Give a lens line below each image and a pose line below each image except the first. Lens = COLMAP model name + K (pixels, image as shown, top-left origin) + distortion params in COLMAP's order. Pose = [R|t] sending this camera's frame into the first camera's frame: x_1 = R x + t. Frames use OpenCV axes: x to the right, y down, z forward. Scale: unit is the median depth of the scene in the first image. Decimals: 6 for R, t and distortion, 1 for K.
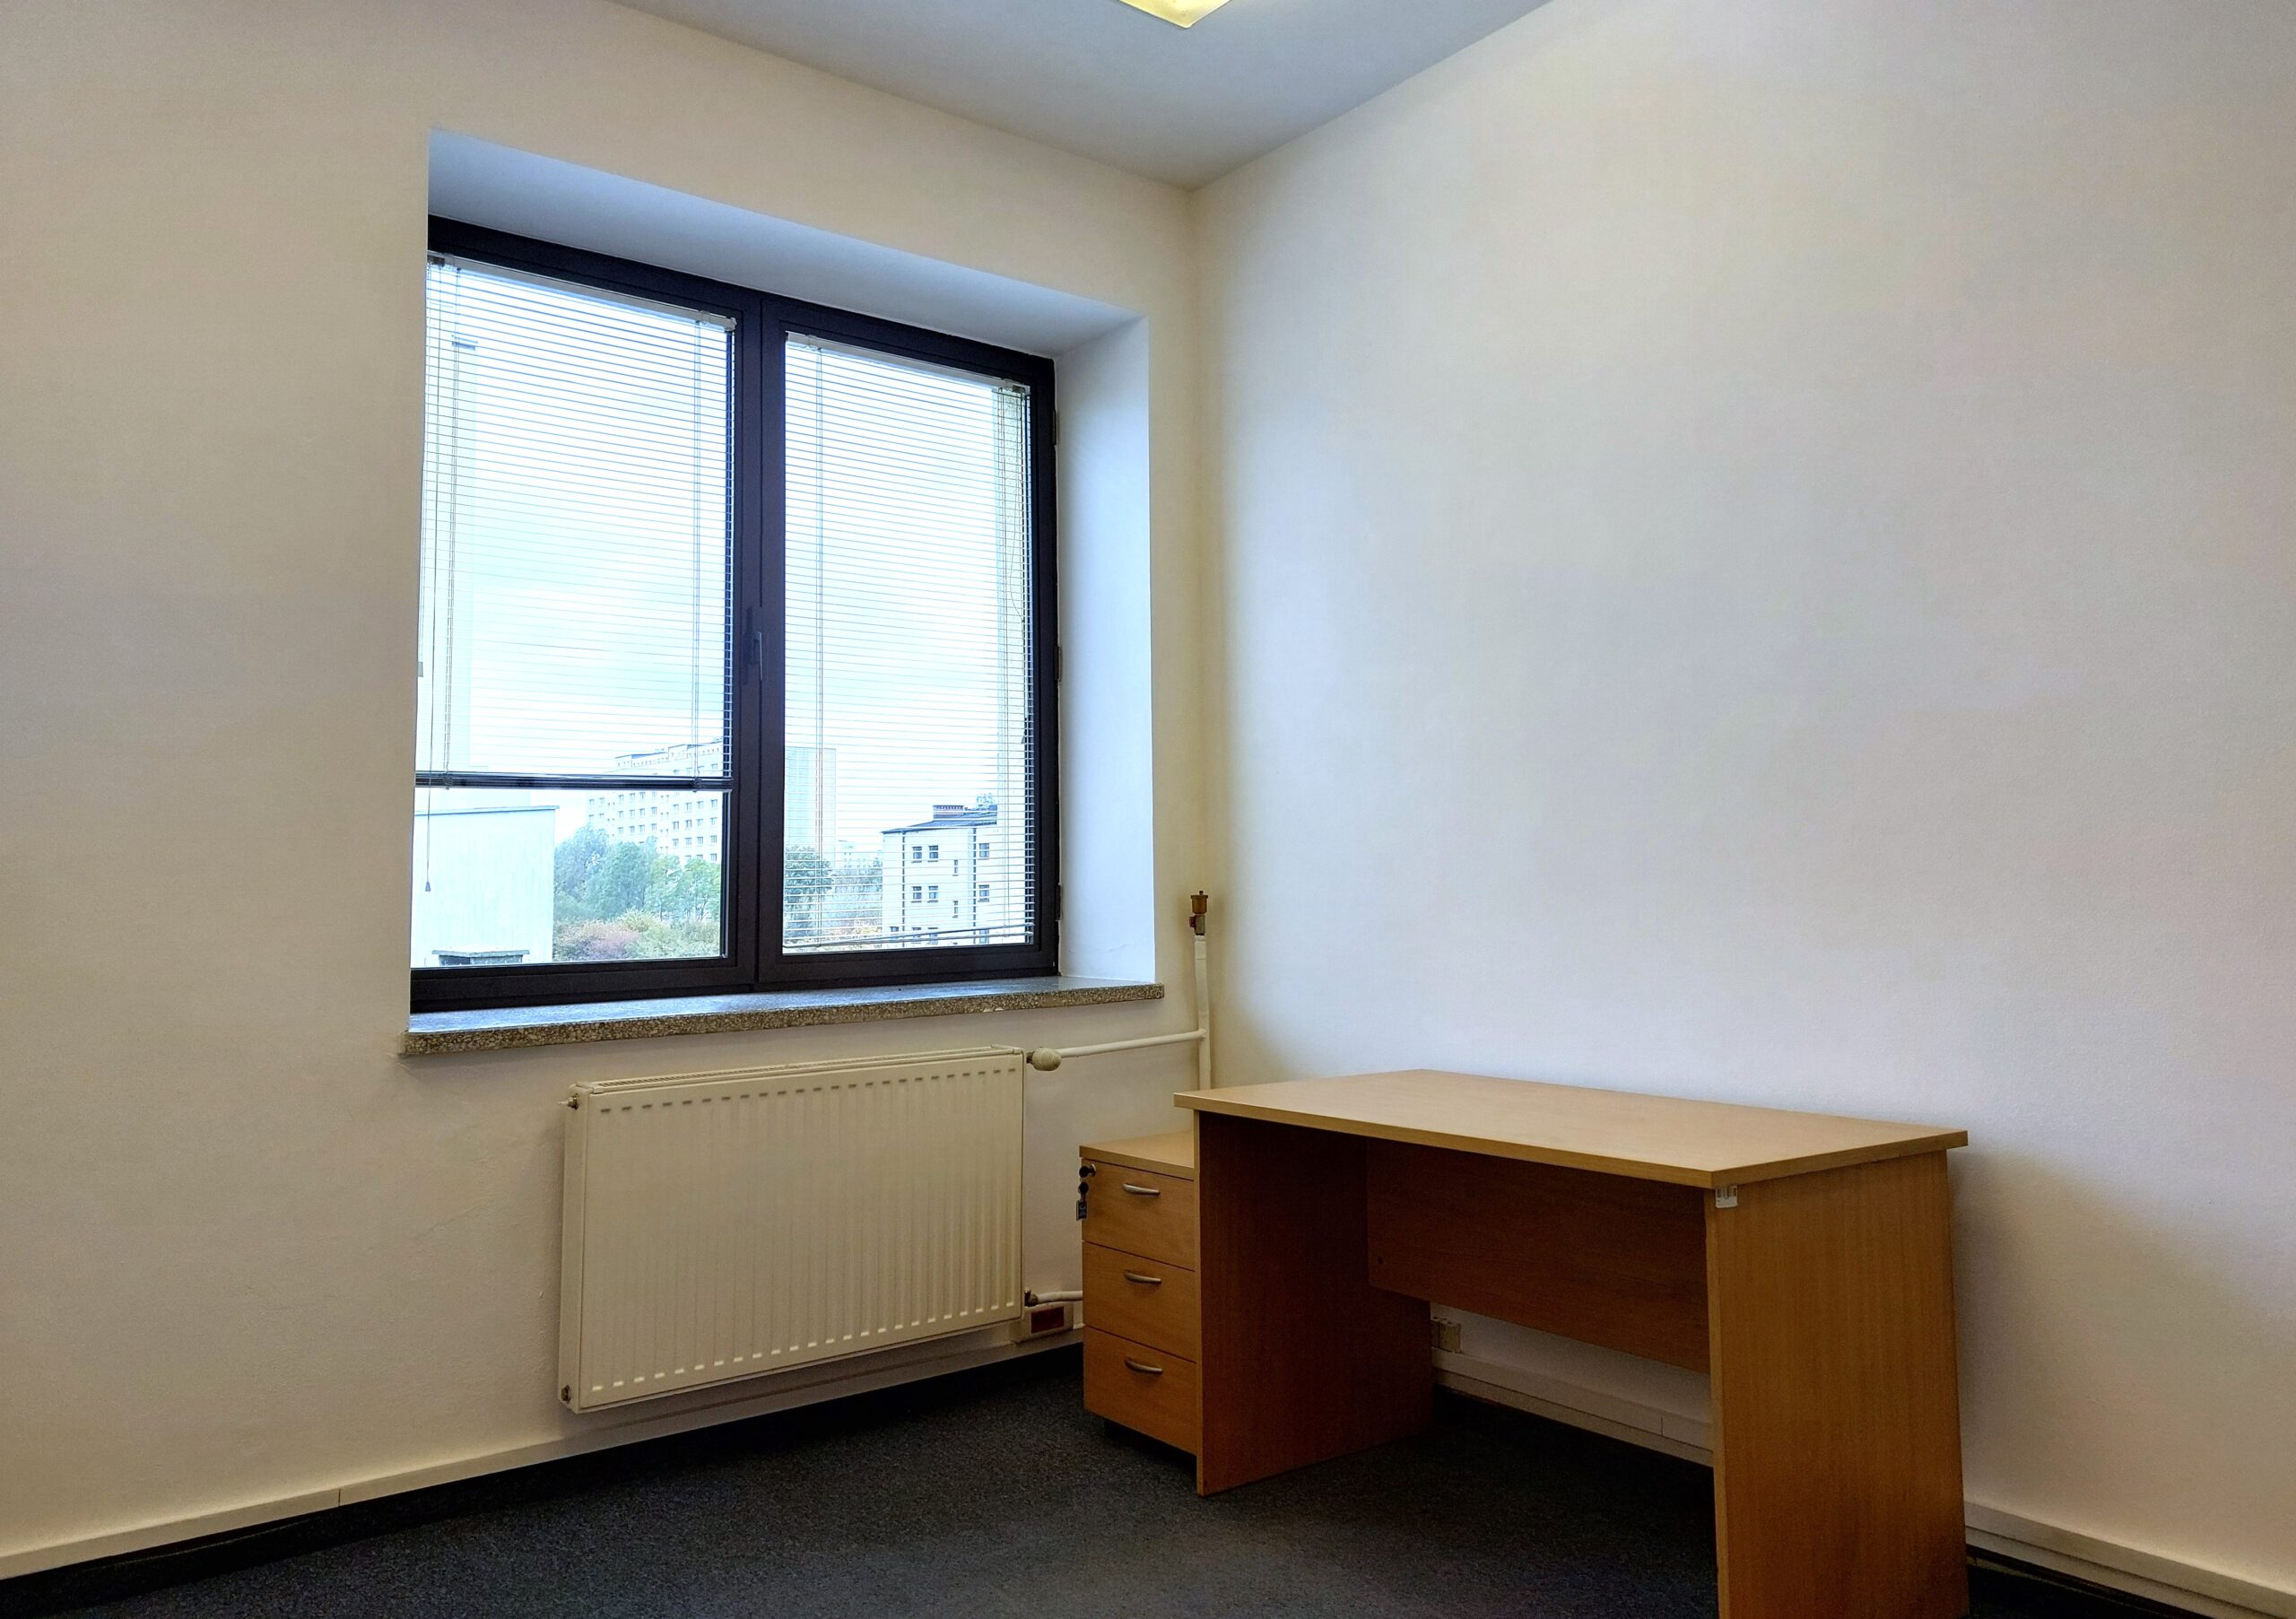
lens RADIAL K [[1670.8, 0, 1153.0], [0, 1670.8, 754.6], [0, 0, 1]] dist [0.070061, -0.087080]
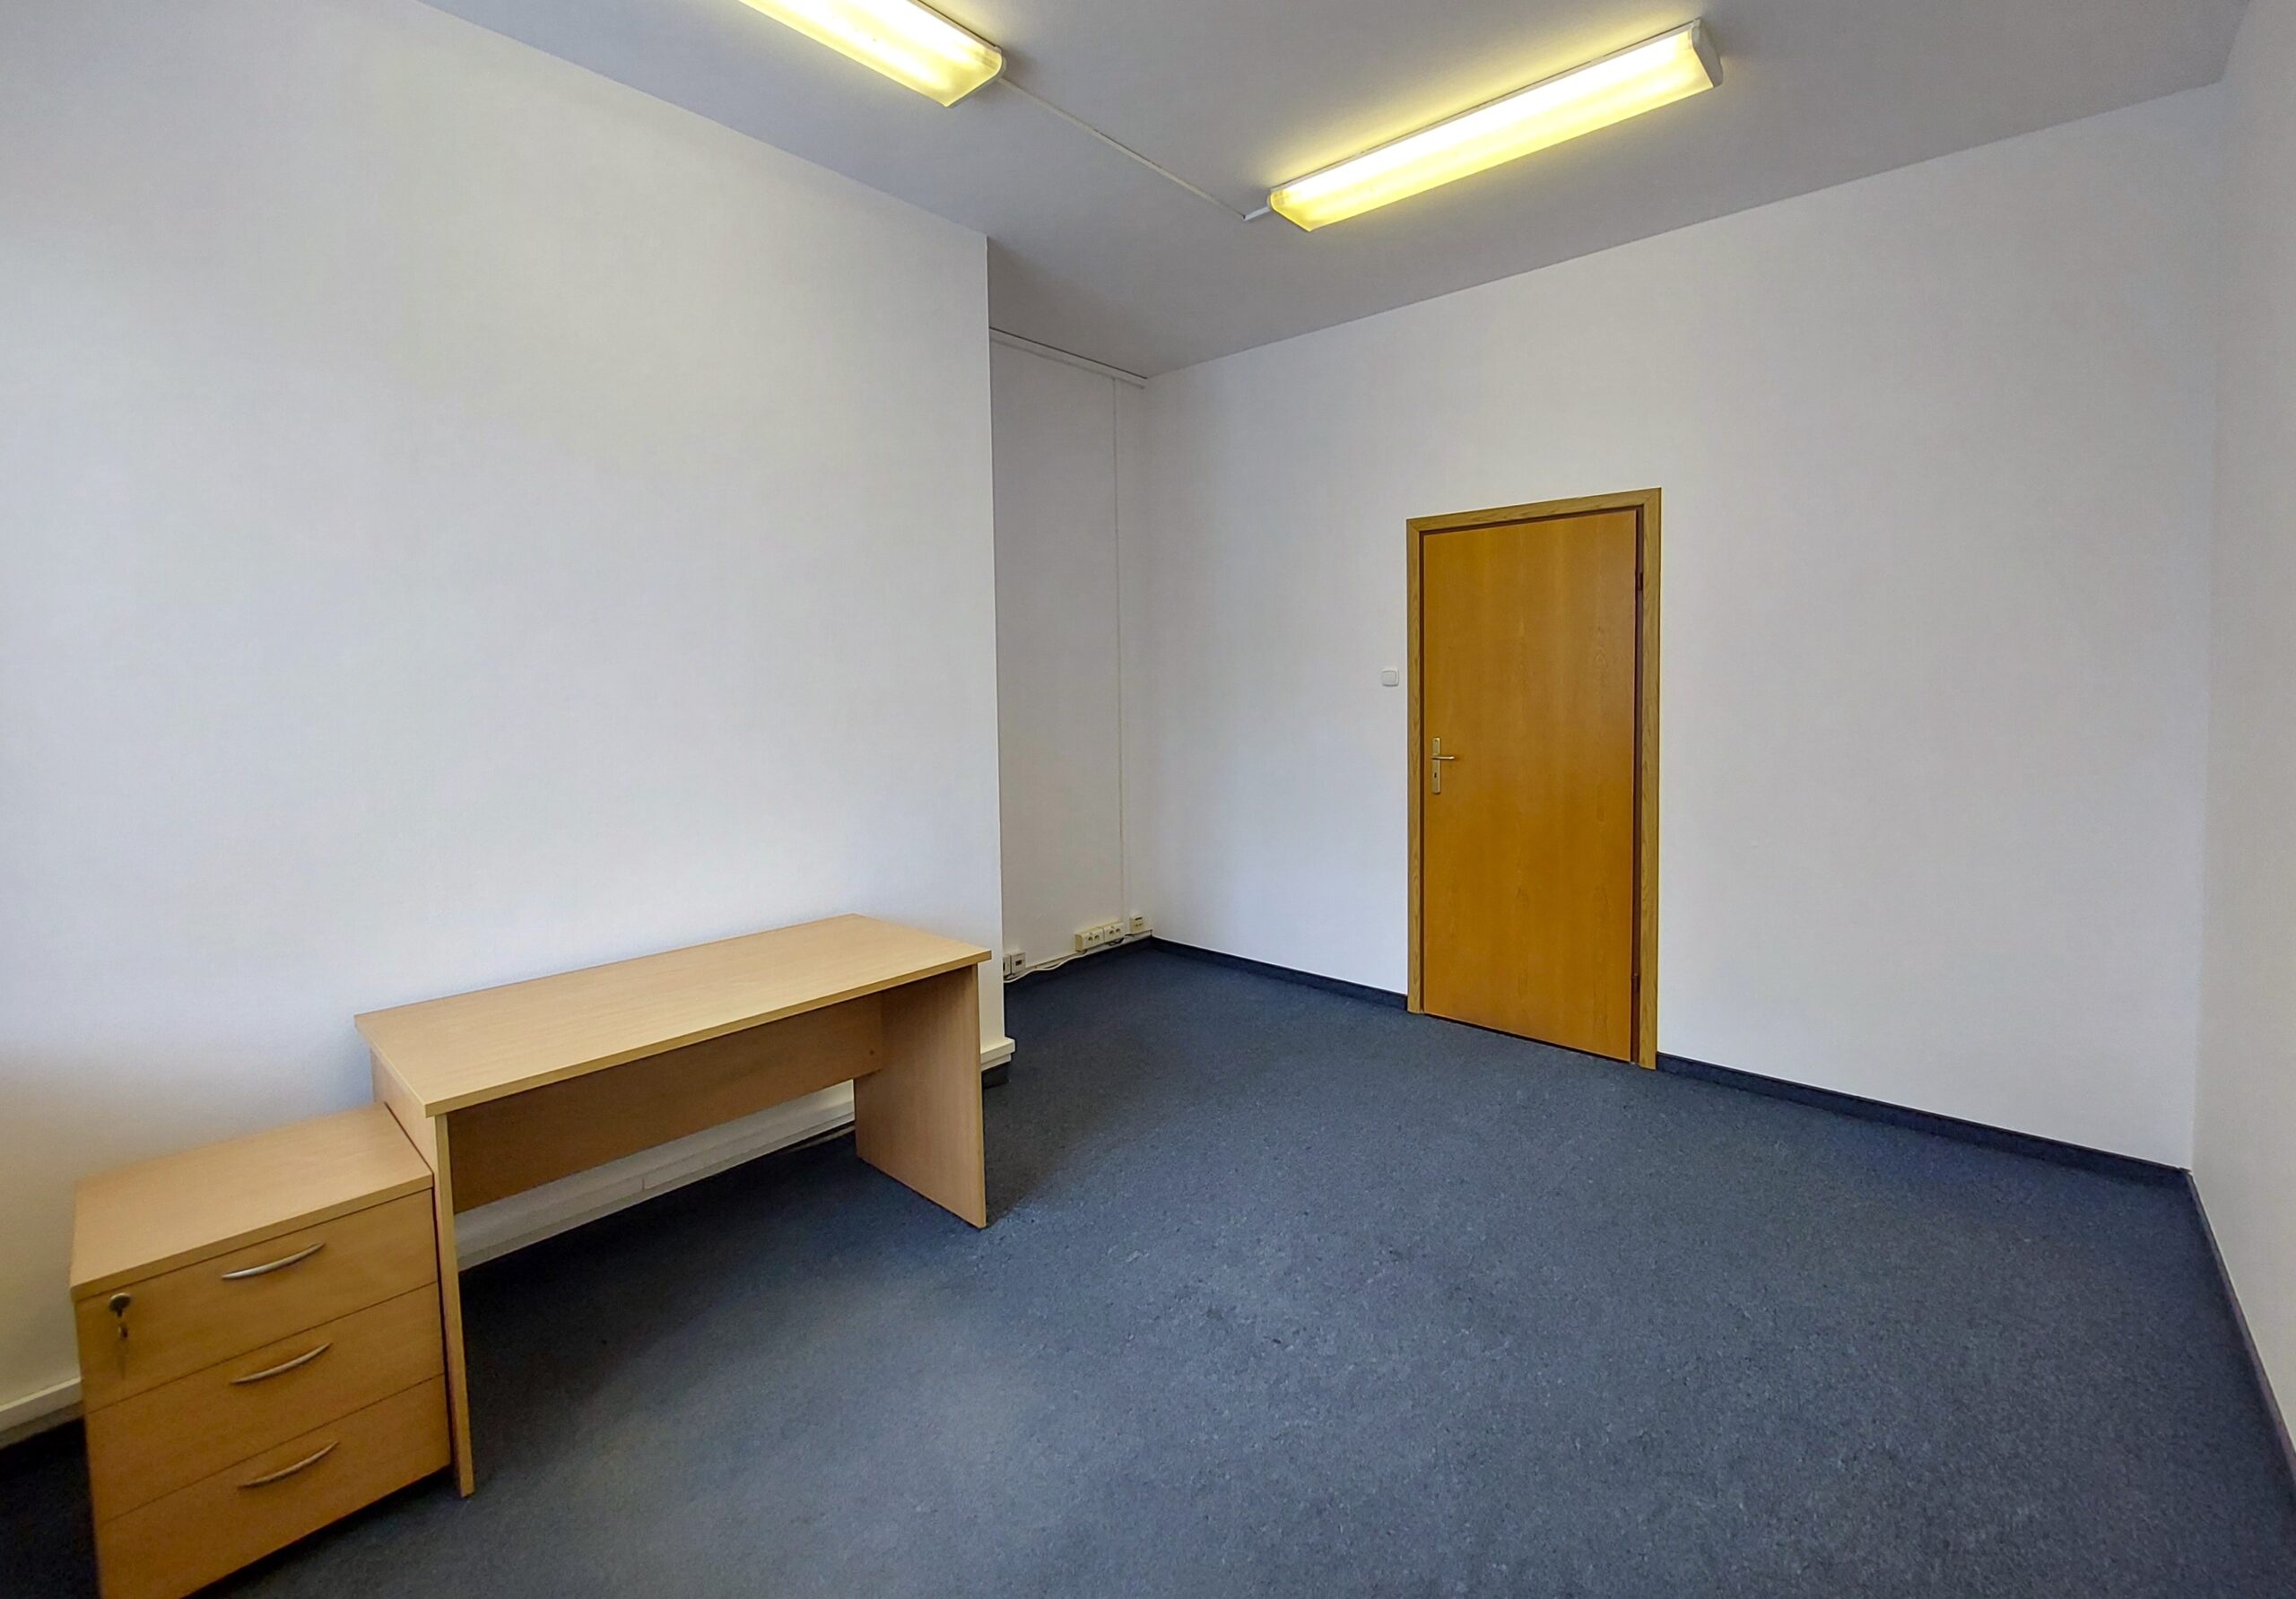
lens RADIAL K [[956.3, 0, 1193.1], [0, 956.3, 801.6], [0, 0, 1]] dist [0.000025, 0.000085]
pose [[-0.200028, -0.111425, 0.973434, -0.454675], [-0.070495, 0.992574, 0.099130, -0.024287], [-0.977251, -0.048794, -0.206397, 0.624539]]
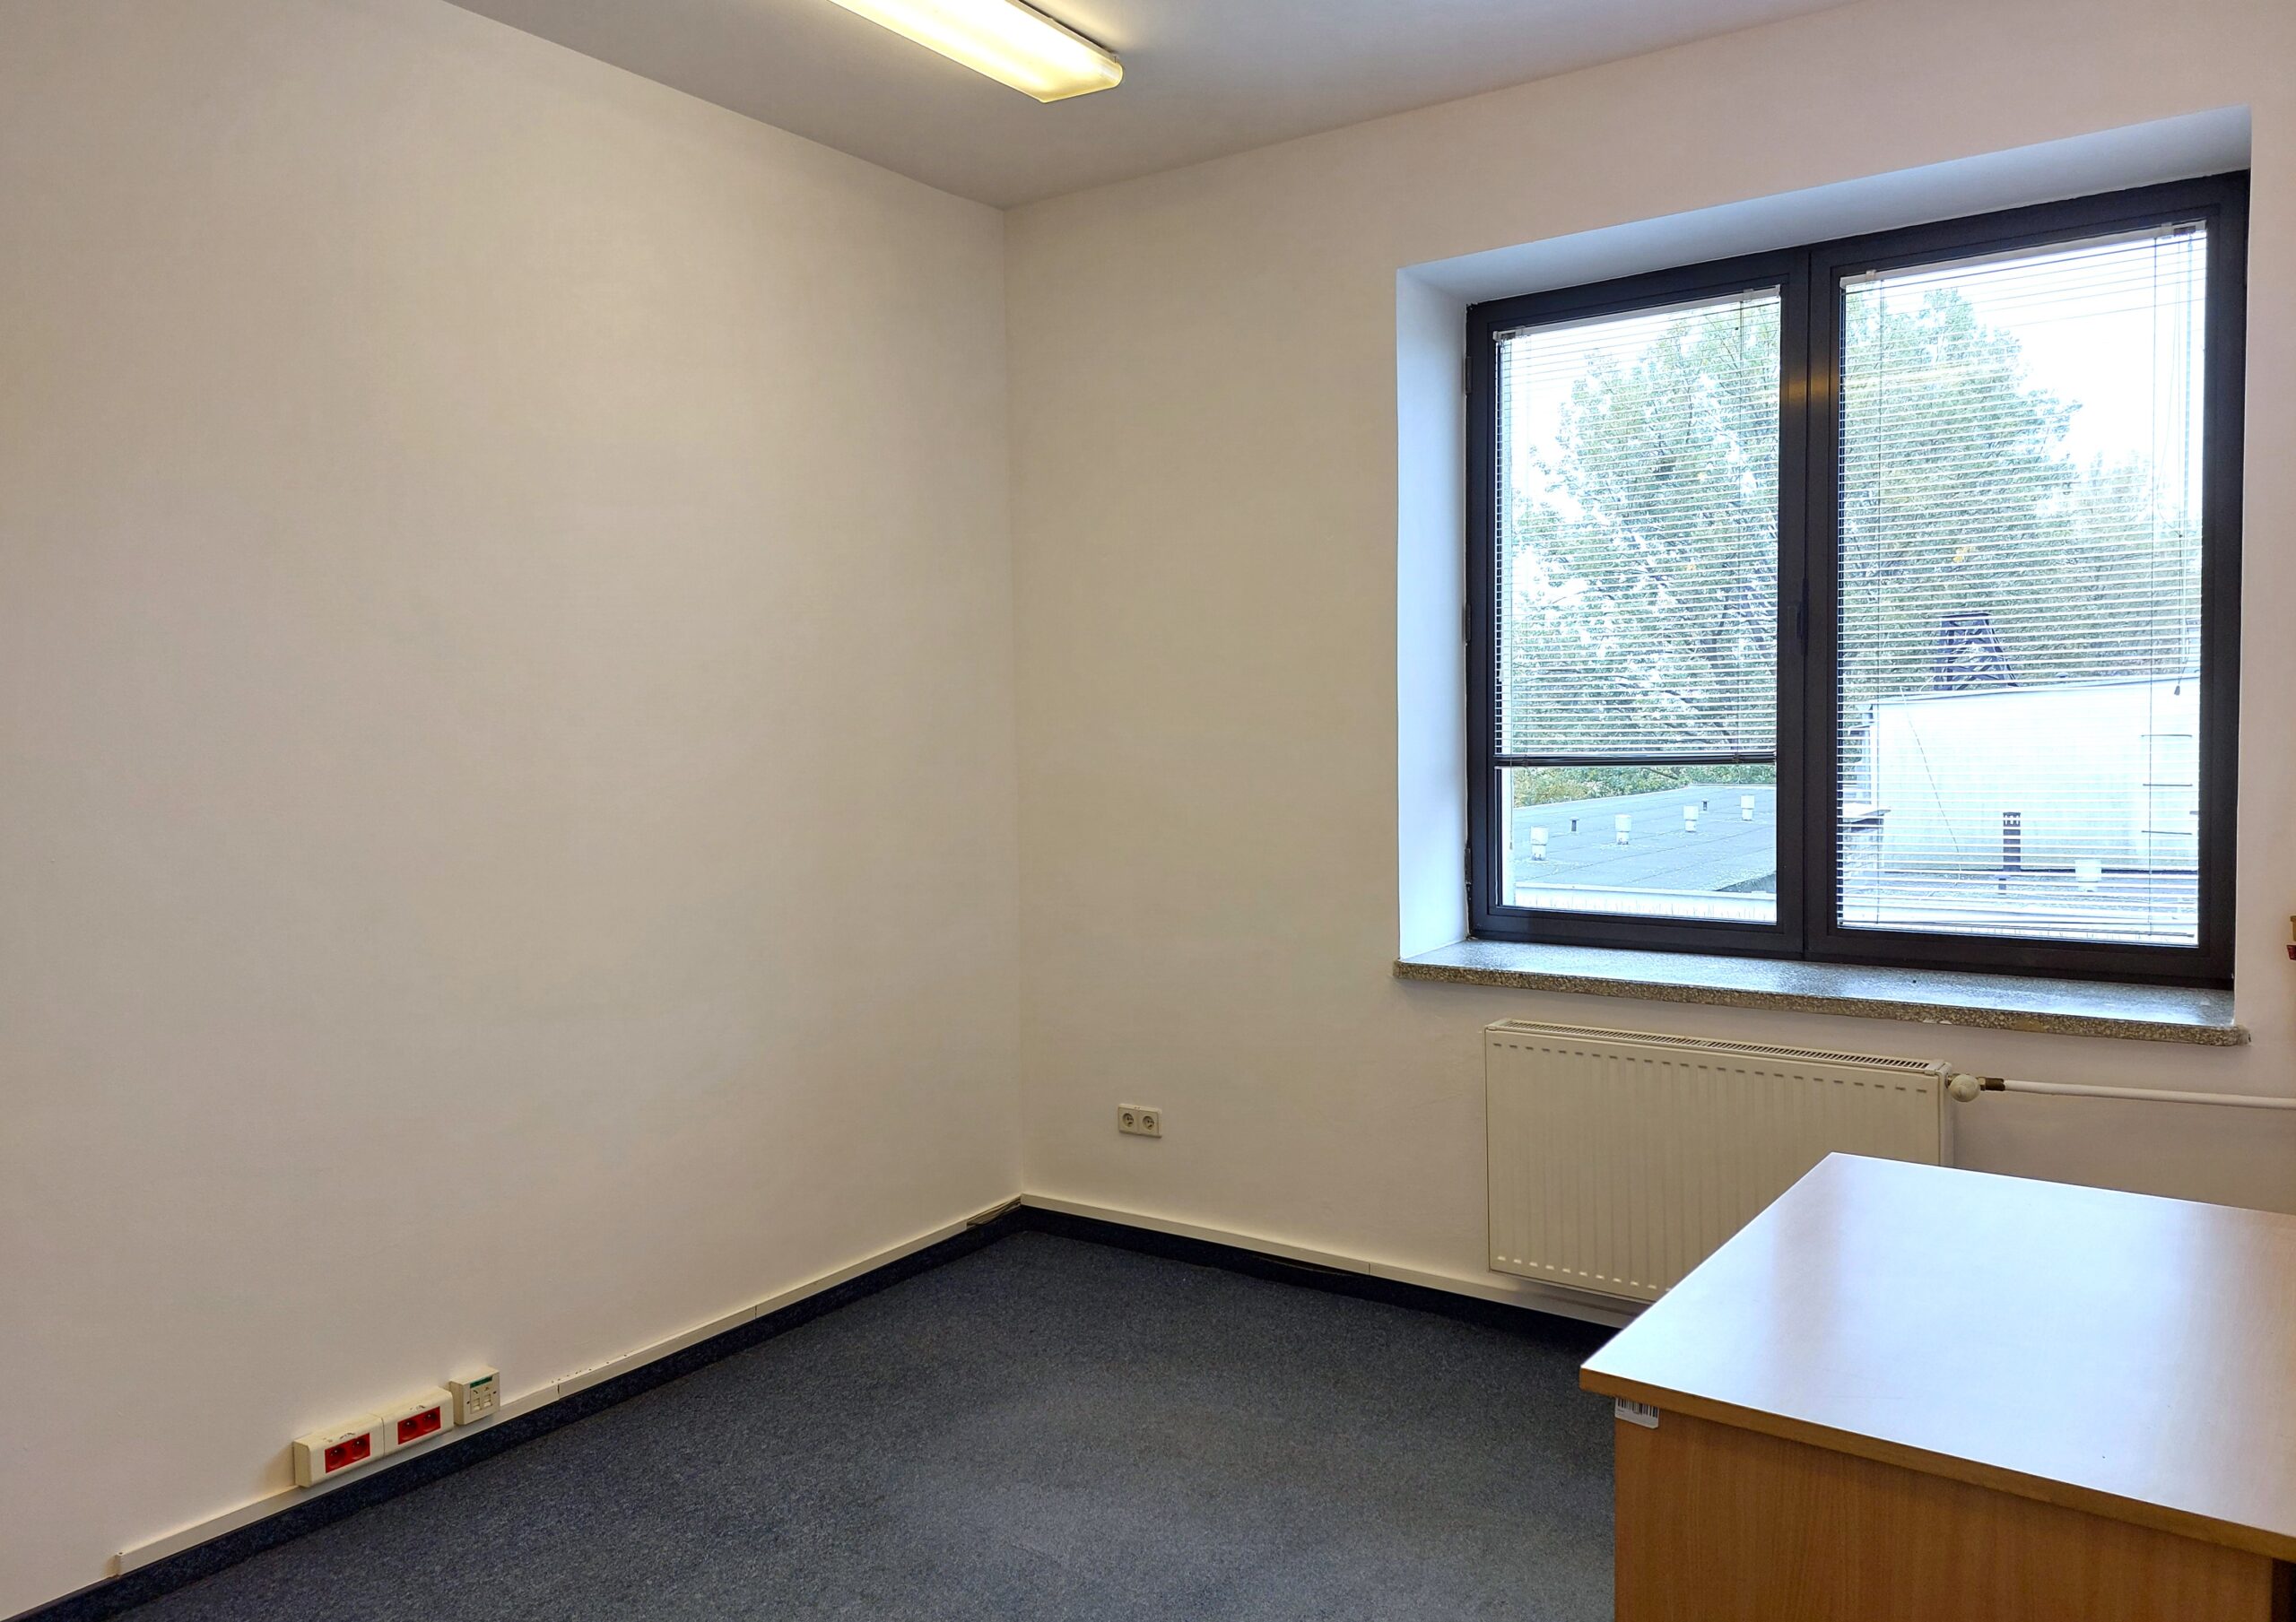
lens RADIAL K [[1665.4, 0, 1148.0], [0, 1665.4, 811.0], [0, 0, 1]] dist [0.112572, -0.132165]
pose [[0.298541, 0.060489, -0.952478, 0.657317], [0.082679, 0.992599, 0.088951, -0.078071], [0.950809, -0.105306, 0.291330, 0.354062]]
